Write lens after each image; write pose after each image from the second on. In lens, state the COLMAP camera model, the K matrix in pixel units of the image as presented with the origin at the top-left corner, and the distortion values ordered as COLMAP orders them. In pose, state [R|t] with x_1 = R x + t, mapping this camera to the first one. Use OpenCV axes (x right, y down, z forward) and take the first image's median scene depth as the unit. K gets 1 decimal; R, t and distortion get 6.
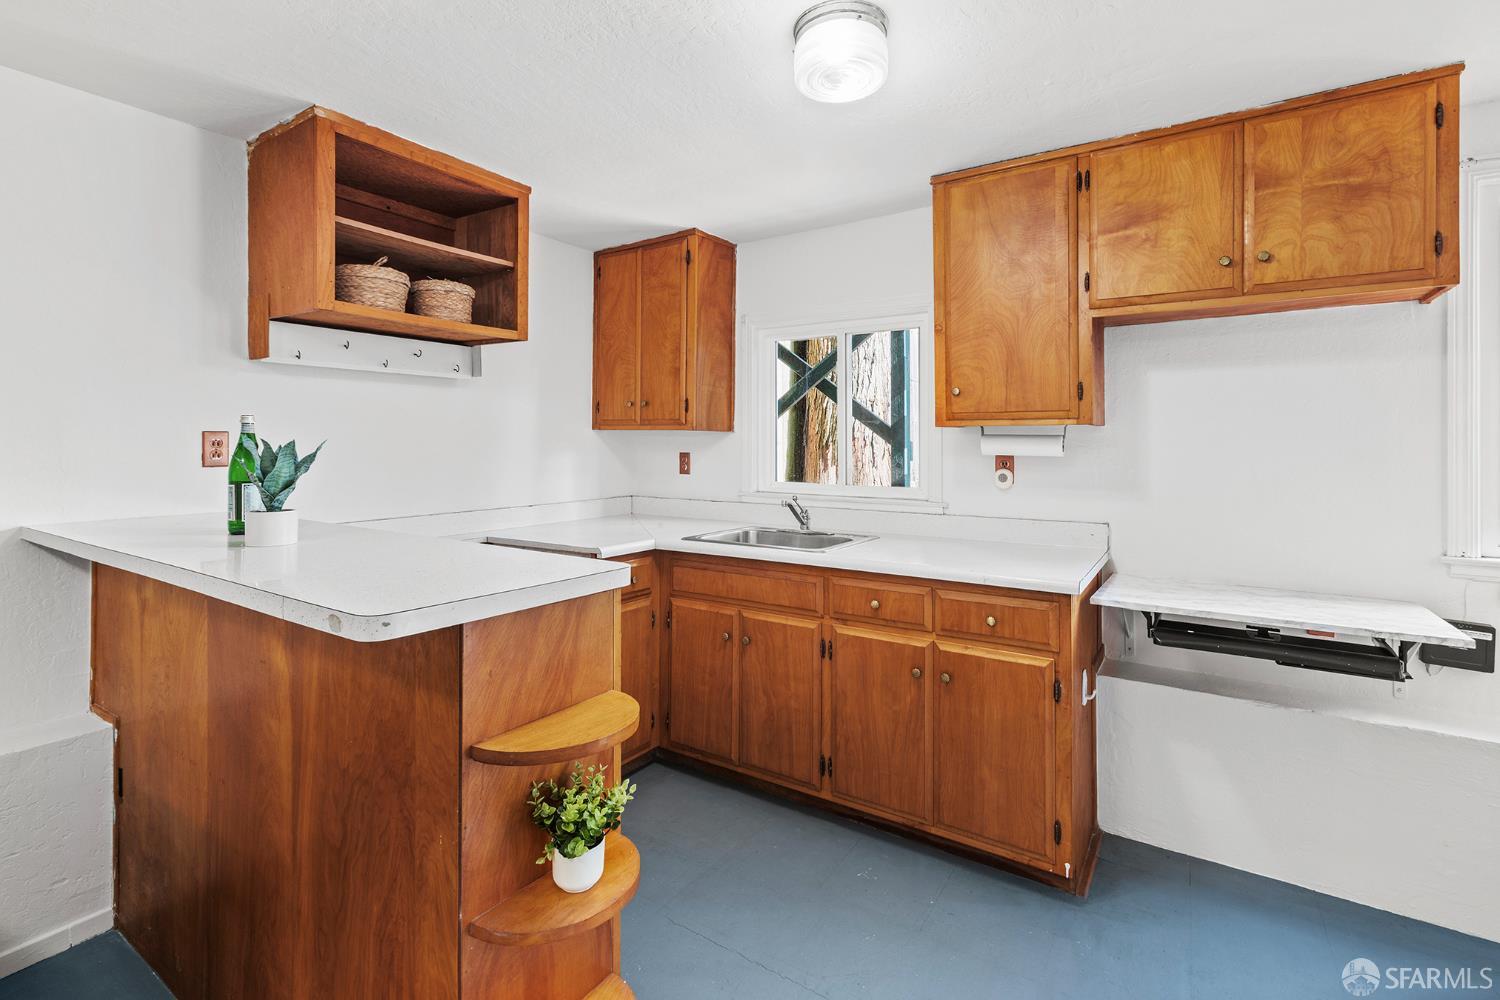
lens RADIAL K [[688.8, 0, 752.4], [0, 688.8, 439.9], [0, 0, 1]] dist [0.003054, -0.000540]
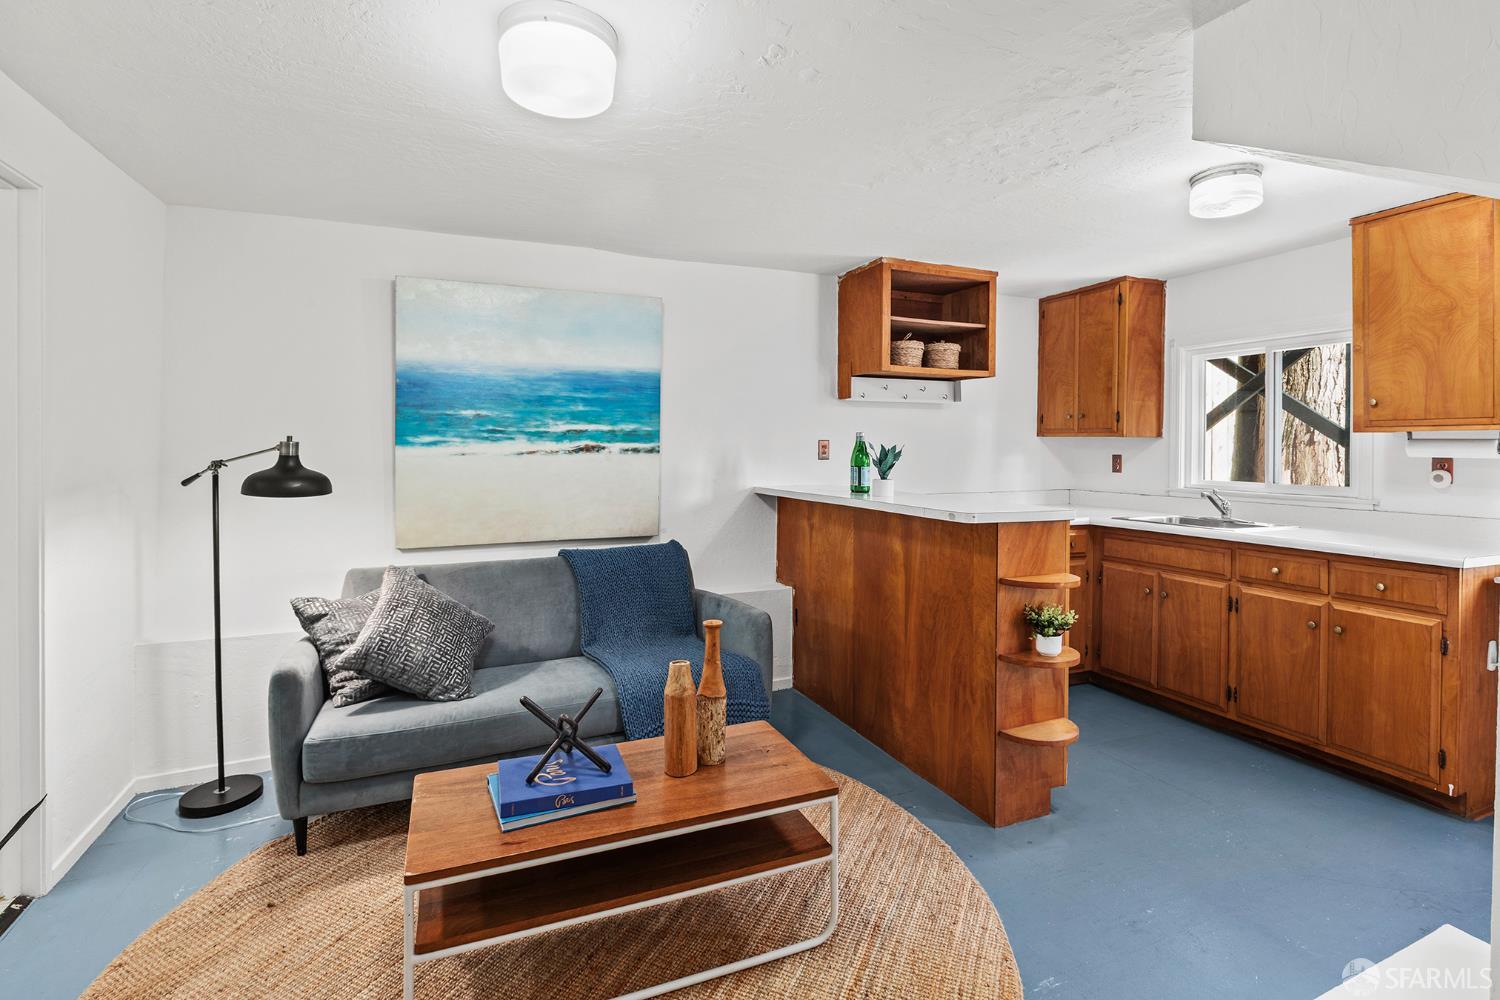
lens RADIAL K [[717.7, 0, 748.2], [0, 717.7, 457.5], [0, 0, 1]] dist [-0.000306, -0.000560]
pose [[0.833465, 0.008268, -0.552511, 0.101055], [0.001784, 0.999843, 0.017654, -0.000452], [0.552570, -0.015700, 0.833319, -0.707170]]
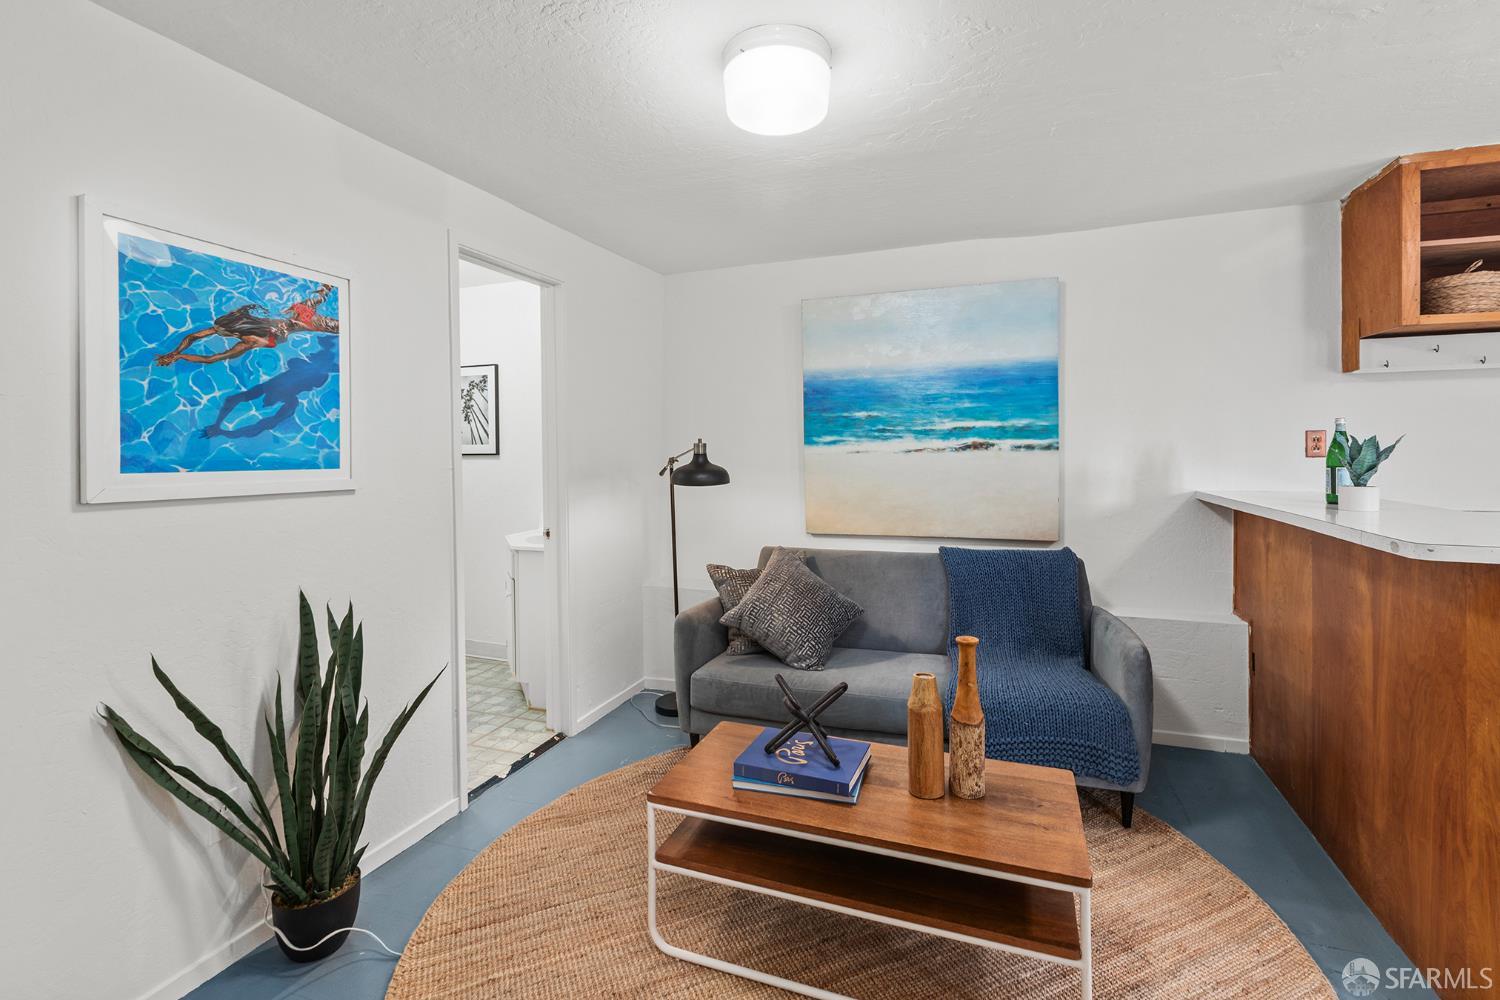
lens RADIAL K [[688.8, 0, 748.8], [0, 688.8, 457.4], [0, 0, 1]] dist [0.003054, -0.000540]
pose [[0.223563, 0.011096, -0.974626, 0.278256], [0.016012, 0.999758, 0.015055, 0.002467], [0.974558, -0.018971, 0.223331, -0.367645]]
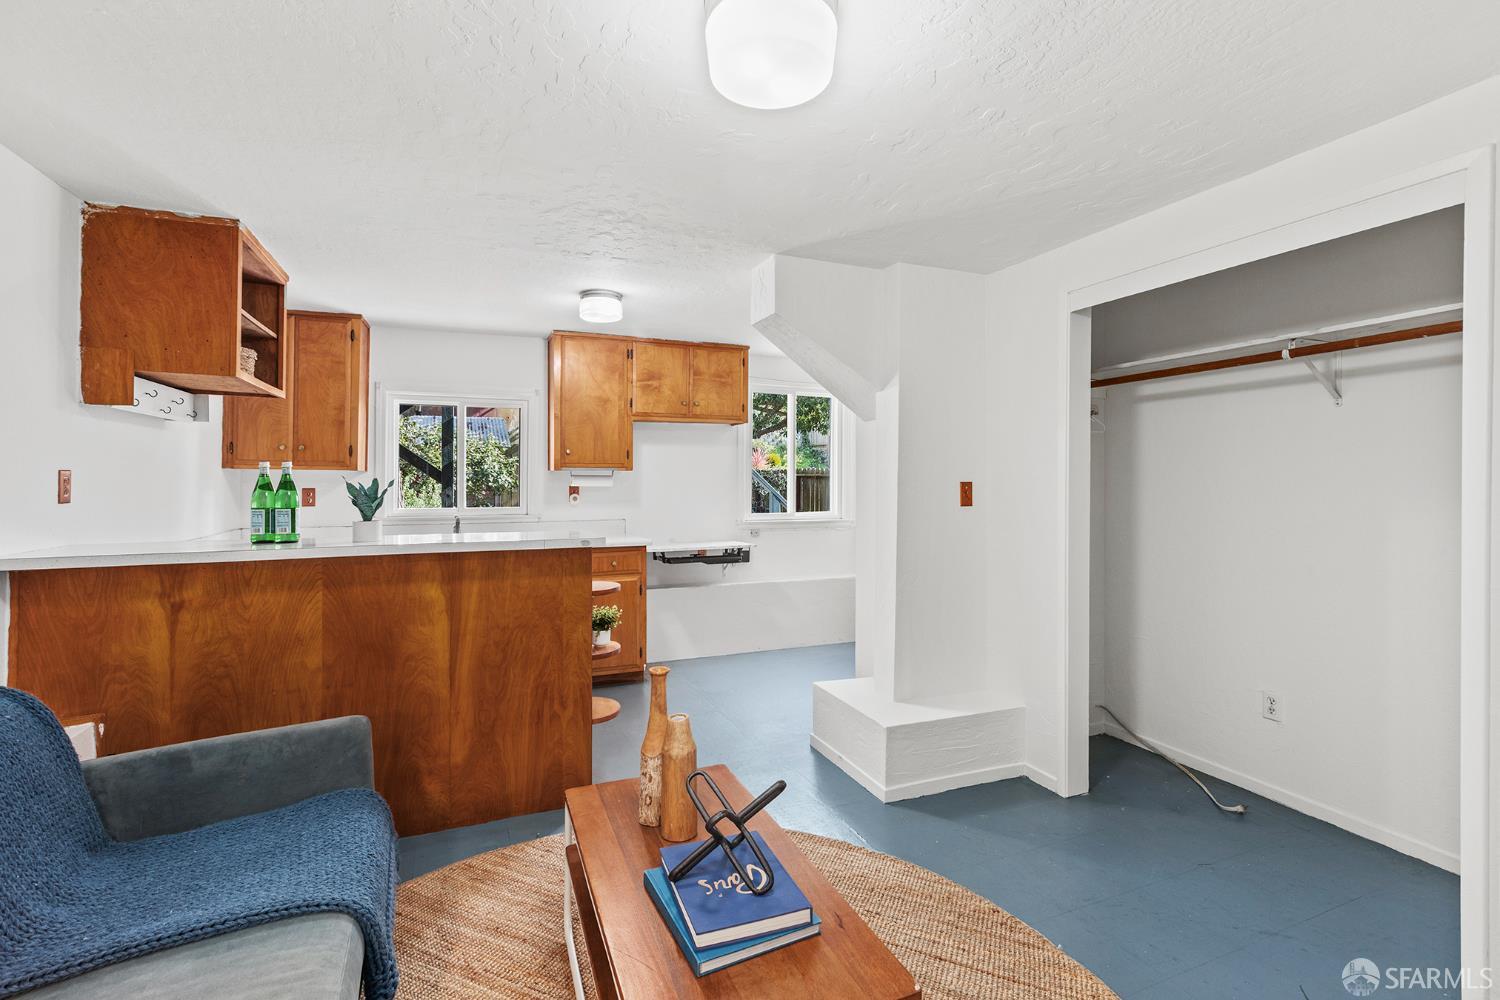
lens RADIAL K [[688.8, 0, 754.1], [0, 688.8, 495.4], [0, 0, 1]] dist [0.003054, -0.000540]
pose [[0.554483, -0.020860, 0.831933, -1.128263], [-0.001820, 0.999653, 0.026279, -0.003666], [-0.832193, -0.016086, 0.554253, -0.506409]]
